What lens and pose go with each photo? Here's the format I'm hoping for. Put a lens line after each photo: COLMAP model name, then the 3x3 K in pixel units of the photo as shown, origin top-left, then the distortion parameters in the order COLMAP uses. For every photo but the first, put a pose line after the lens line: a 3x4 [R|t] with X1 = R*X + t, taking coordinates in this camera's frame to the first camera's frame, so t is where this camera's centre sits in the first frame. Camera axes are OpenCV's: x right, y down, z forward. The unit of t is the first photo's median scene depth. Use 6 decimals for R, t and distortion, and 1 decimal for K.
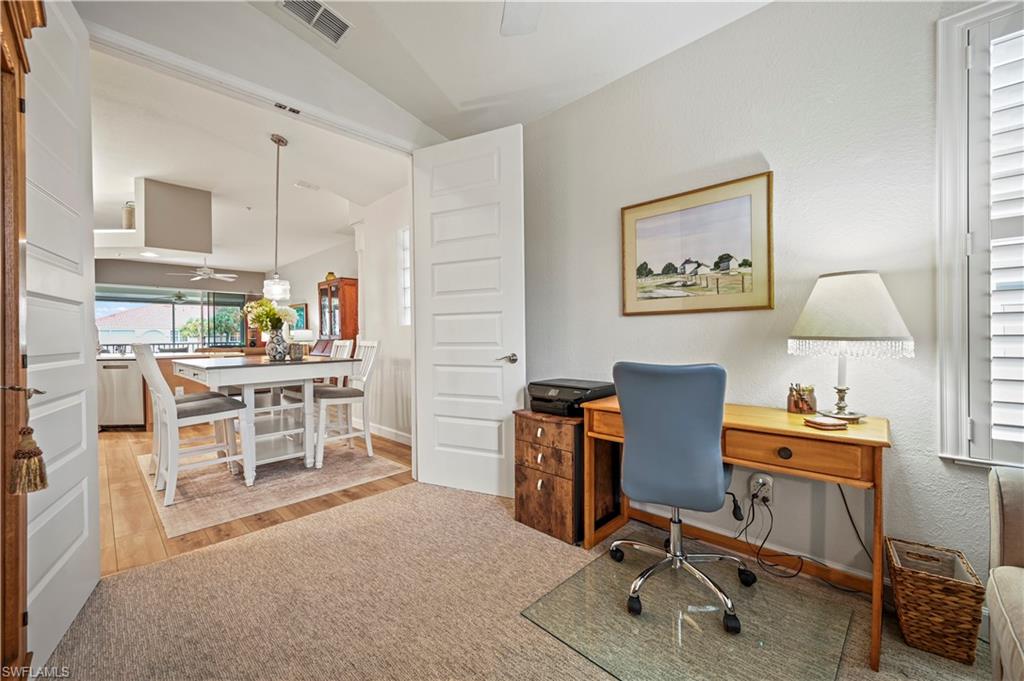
lens RADIAL K [[402.9, 0, 512.0], [0, 402.9, 340.5], [0, 0, 1]] dist [-0.000444, -0.000115]
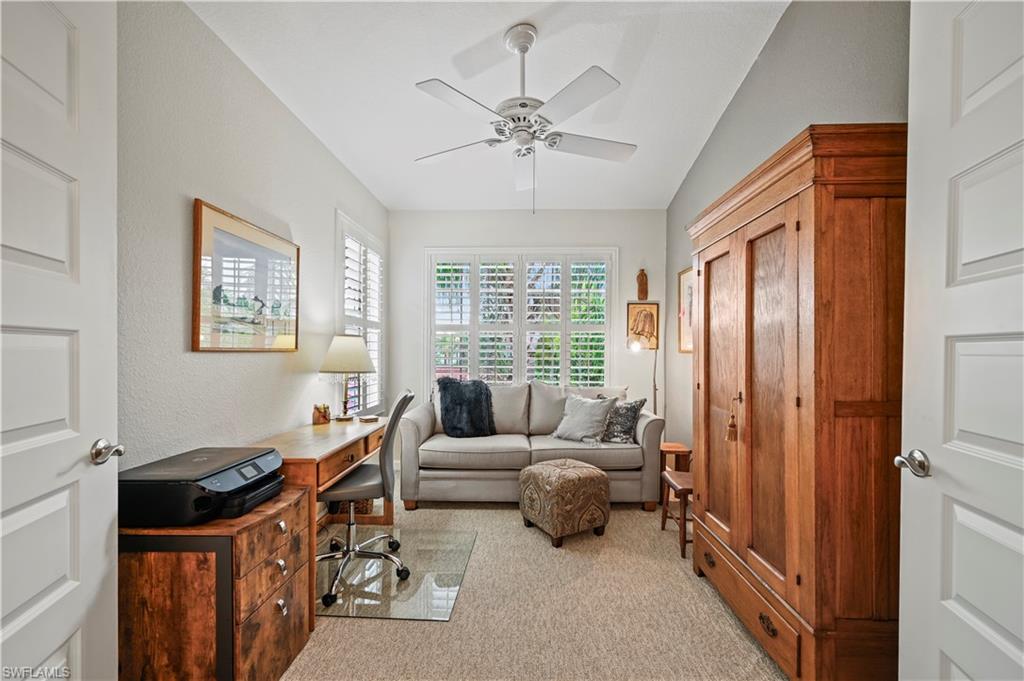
lens RADIAL K [[411.7, 0, 509.7], [0, 411.7, 355.3], [0, 0, 1]] dist [-0.000290, 0.000008]
pose [[-0.664246, -0.000608, 0.747513, -0.700084], [0.006725, 0.999954, 0.006789, -0.063113], [-0.747483, 0.009536, -0.664212, 1.201488]]
